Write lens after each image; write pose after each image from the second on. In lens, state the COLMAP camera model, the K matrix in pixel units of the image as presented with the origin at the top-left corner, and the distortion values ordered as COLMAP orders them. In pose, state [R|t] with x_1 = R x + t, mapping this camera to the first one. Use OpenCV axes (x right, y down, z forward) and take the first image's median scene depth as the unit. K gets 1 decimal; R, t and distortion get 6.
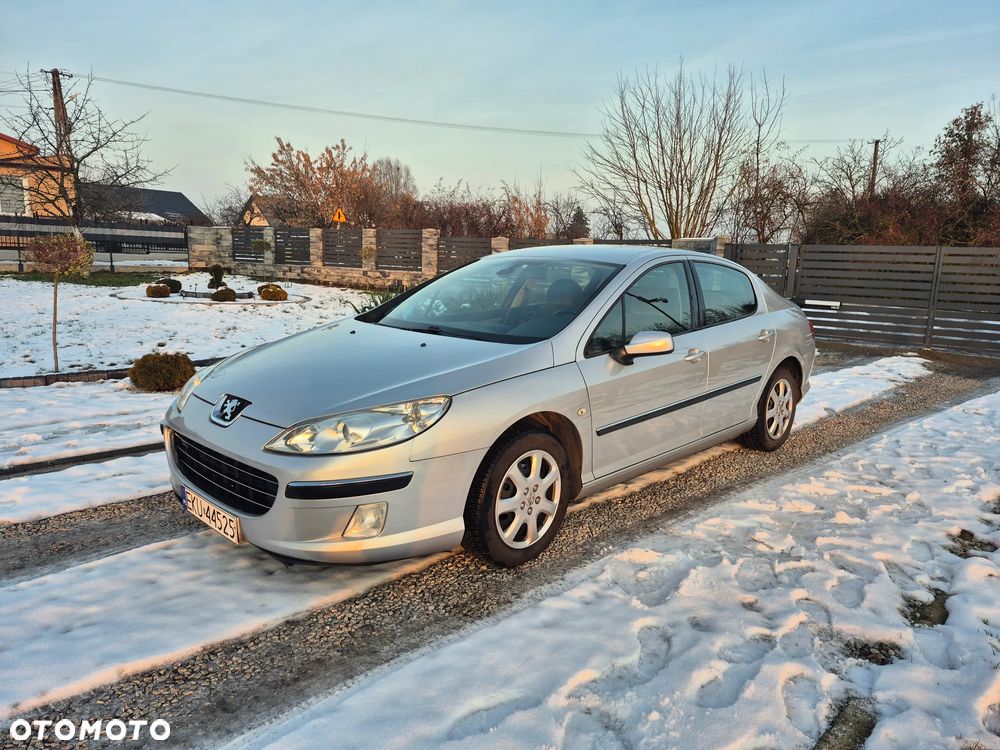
lens RADIAL K [[678.3, 0, 503.5], [0, 678.3, 380.2], [0, 0, 1]] dist [0.079265, -0.079162]
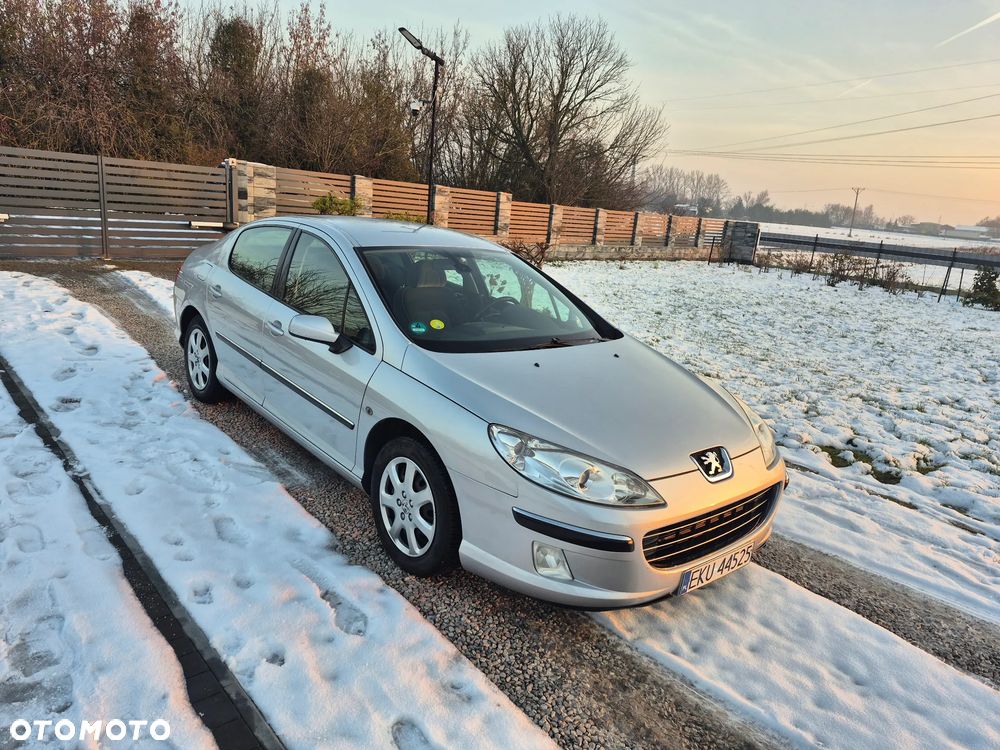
lens RADIAL K [[674.8, 0, 499.4], [0, 674.8, 370.0], [0, 0, 1]] dist [0.093556, -0.114199]
pose [[0.106412, -0.264158, 0.958591, -1.058337], [0.088818, 0.962736, 0.255440, -0.289754], [-0.990347, 0.057958, 0.125909, 0.924621]]
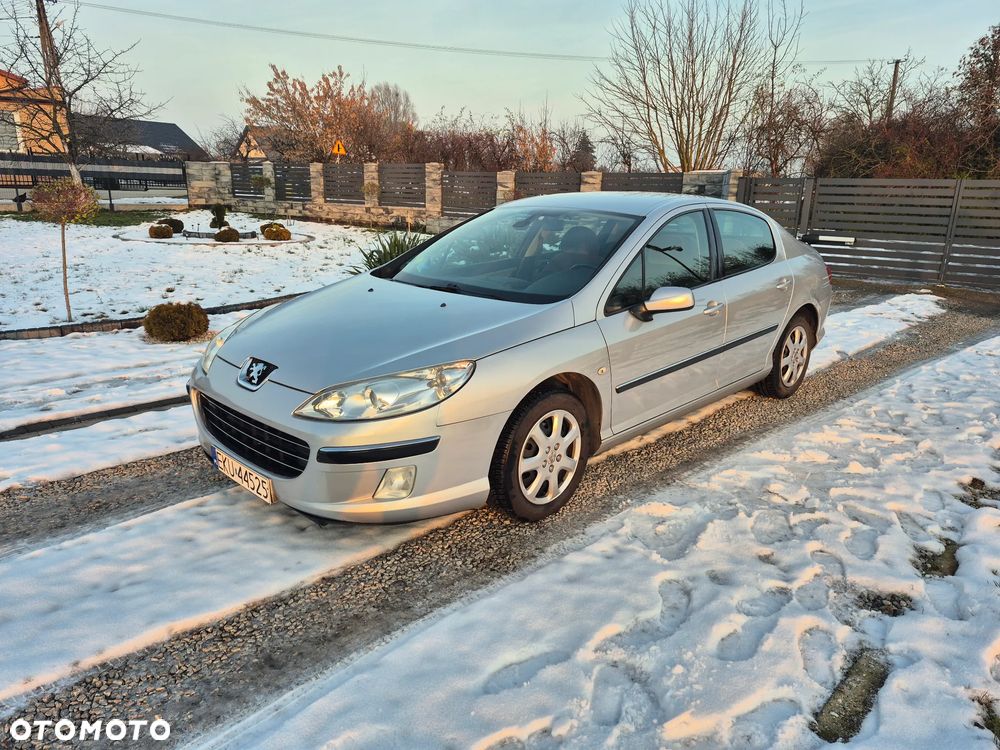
lens RADIAL K [[678.3, 0, 503.5], [0, 678.3, 380.2], [0, 0, 1]] dist [0.079265, -0.079162]
pose [[0.999935, -0.008827, -0.007156, -0.020626], [0.009472, 0.995360, 0.095753, -0.031846], [0.006277, -0.095815, 0.995379, -0.005031]]
